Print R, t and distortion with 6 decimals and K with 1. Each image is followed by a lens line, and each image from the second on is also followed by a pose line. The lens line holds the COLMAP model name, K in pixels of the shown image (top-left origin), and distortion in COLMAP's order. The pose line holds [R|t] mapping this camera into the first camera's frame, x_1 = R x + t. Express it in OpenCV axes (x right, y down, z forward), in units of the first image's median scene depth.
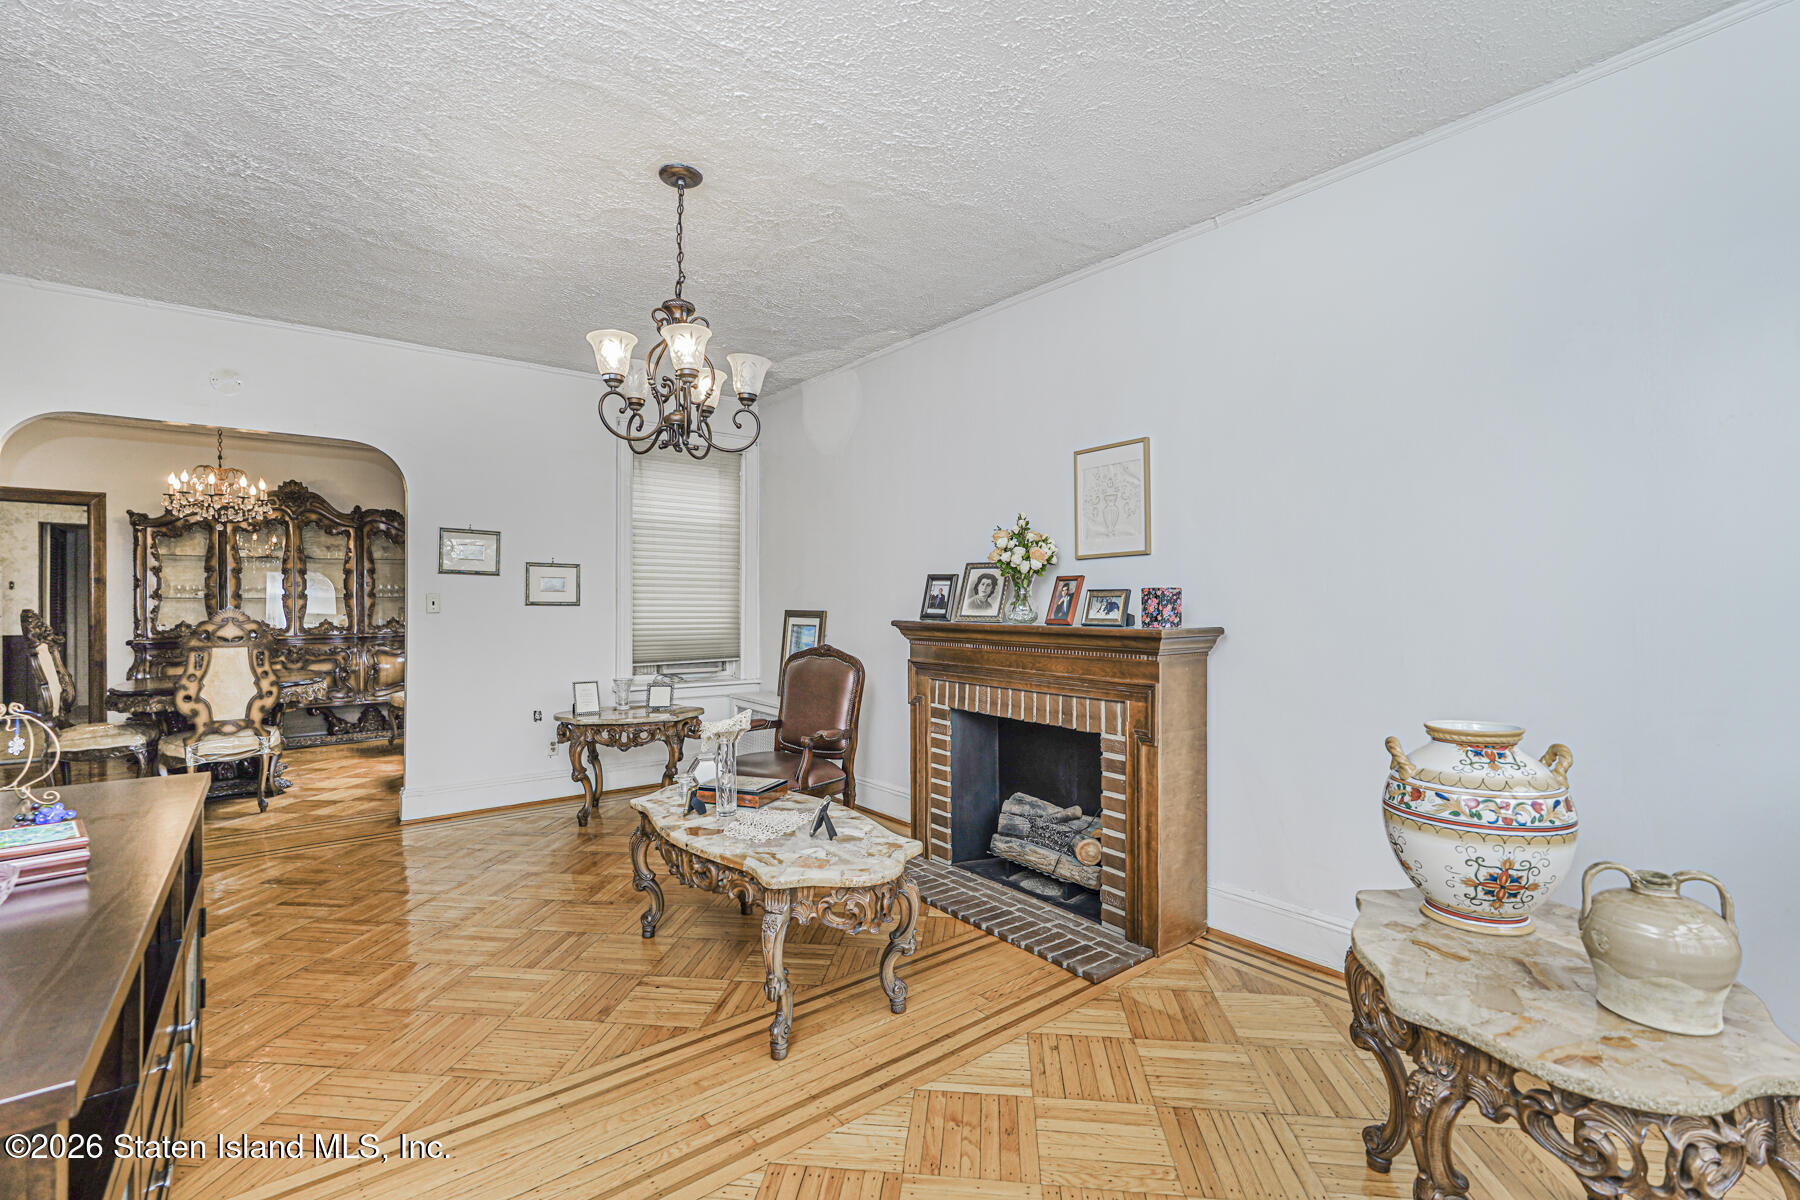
lens RADIAL K [[787.8, 0, 910.3], [0, 787.8, 602.2], [0, 0, 1]] dist [-0.008958, 0.001296]
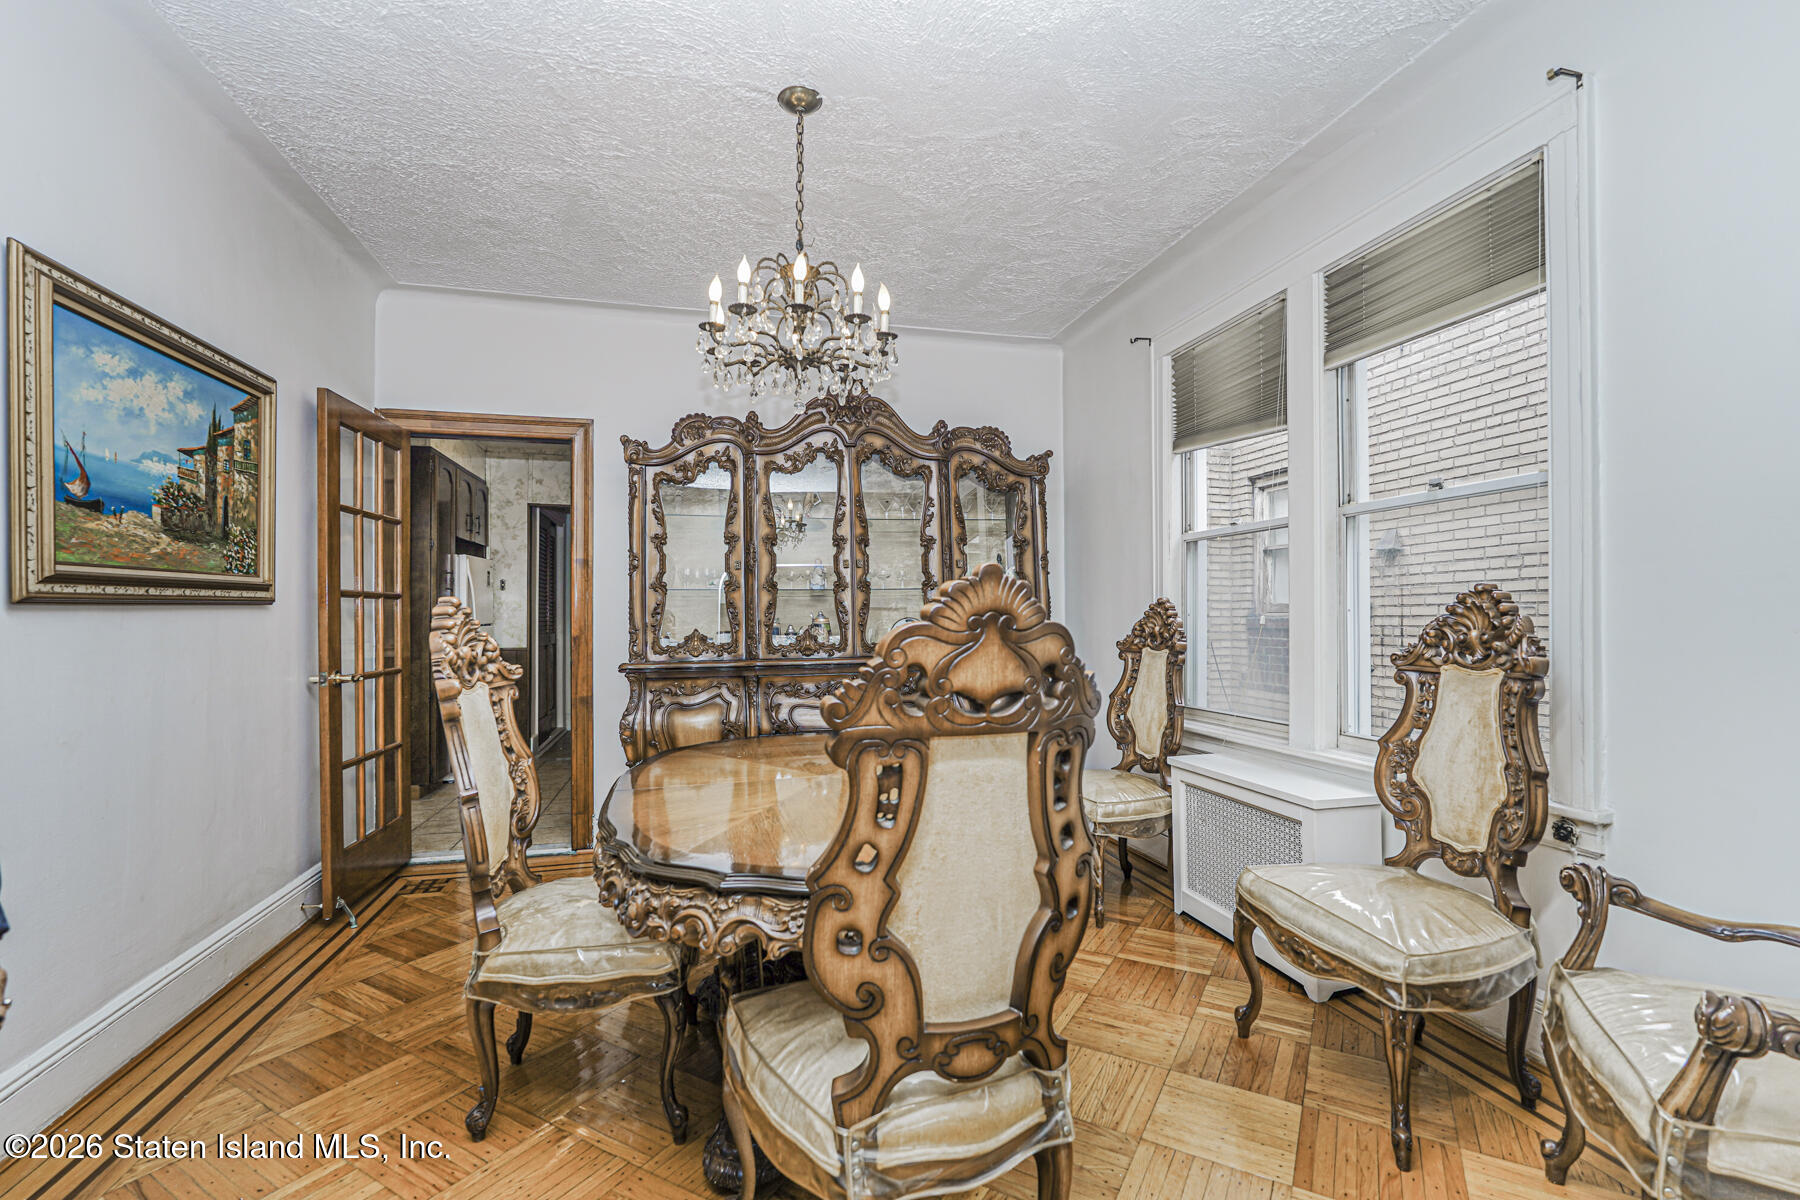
lens RADIAL K [[787.8, 0, 892.3], [0, 787.8, 611.4], [0, 0, 1]] dist [-0.008958, 0.001296]
pose [[0.907435, -0.004451, -0.420168, -0.572346], [0.001988, 0.999978, -0.006301, 0.015046], [0.420187, 0.004883, 0.907424, 0.553573]]
